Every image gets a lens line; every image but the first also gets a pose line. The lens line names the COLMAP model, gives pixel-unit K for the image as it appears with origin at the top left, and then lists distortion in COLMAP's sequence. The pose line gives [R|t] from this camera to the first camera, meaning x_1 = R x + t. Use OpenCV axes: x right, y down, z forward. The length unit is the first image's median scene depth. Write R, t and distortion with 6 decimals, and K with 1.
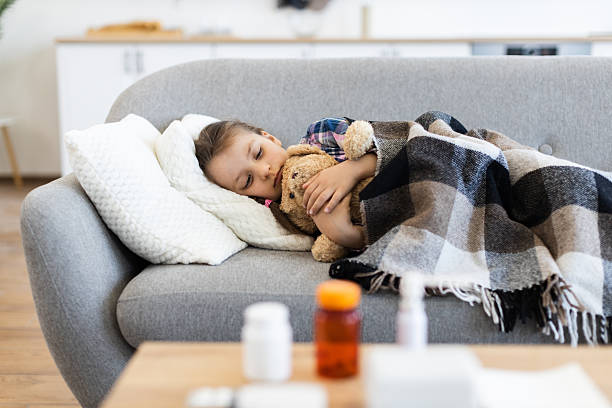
lens RADIAL K [[880.2, 0, 302.0], [0, 880.2, 202.8], [0, 0, 1]] dist [-0.007398, -0.005666]
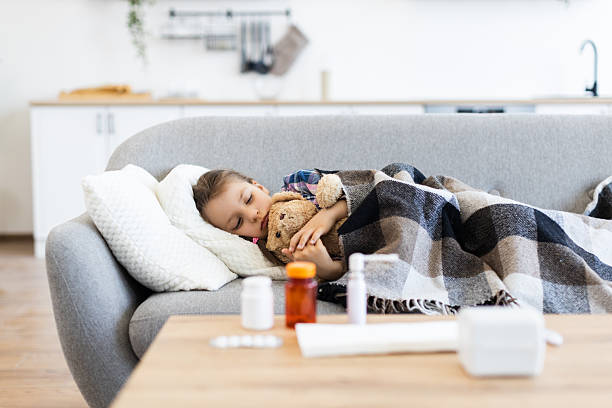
lens RADIAL K [[893.6, 0, 306.0], [0, 893.6, 204.0], [0, 0, 1]] dist [-0.025786, 0.103352]
pose [[0.998354, -0.006776, 0.056952, -0.041225], [0.010888, 0.997332, -0.072190, 0.041093], [-0.056310, 0.072691, 0.995764, -0.174021]]
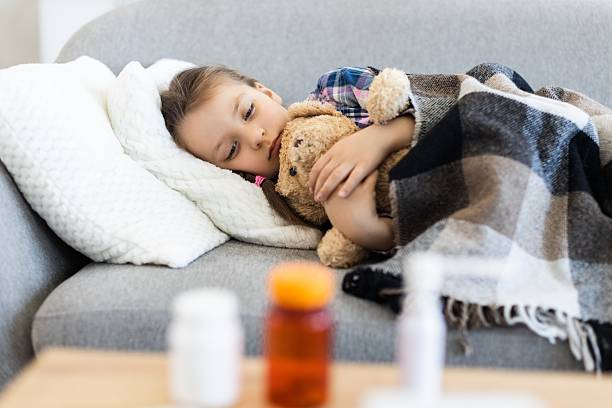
lens RADIAL K [[899.3, 0, 303.8], [0, 899.3, 184.6], [0, 0, 1]] dist [-0.008389, 0.042450]
pose [[0.999562, 0.028369, -0.008454, 0.004300], [-0.028280, 0.999546, 0.010391, -0.005150], [0.008745, -0.010148, 0.999910, 0.276228]]
